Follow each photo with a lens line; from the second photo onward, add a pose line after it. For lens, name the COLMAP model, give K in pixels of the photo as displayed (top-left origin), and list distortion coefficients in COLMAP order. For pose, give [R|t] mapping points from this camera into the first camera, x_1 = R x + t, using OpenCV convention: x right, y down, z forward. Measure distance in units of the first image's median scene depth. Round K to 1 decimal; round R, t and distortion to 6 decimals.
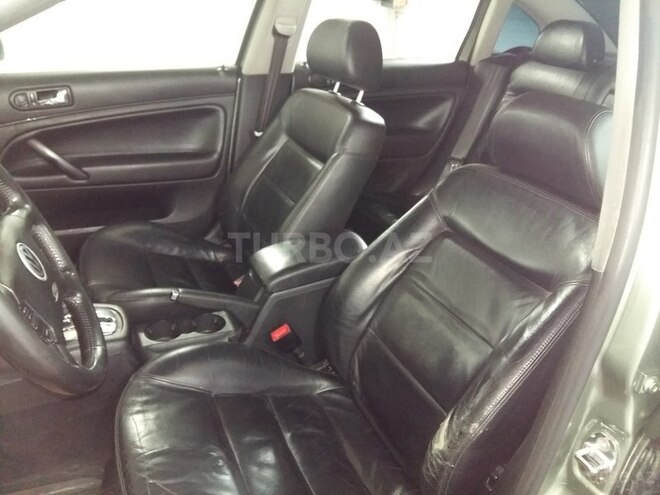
lens RADIAL K [[526.9, 0, 332.6], [0, 526.9, 245.8], [0, 0, 1]] dist [0.097348, -0.187161]
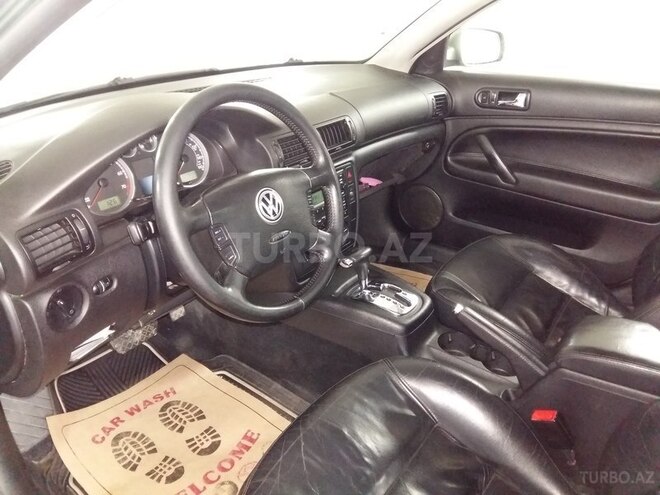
lens RADIAL K [[526.9, 0, 332.6], [0, 526.9, 245.8], [0, 0, 1]] dist [0.097348, -0.187161]
pose [[0.504834, 0.346602, -0.790576, 0.209055], [-0.372668, 0.913613, 0.162572, -0.057646], [0.778628, 0.212550, 0.590390, 0.177424]]
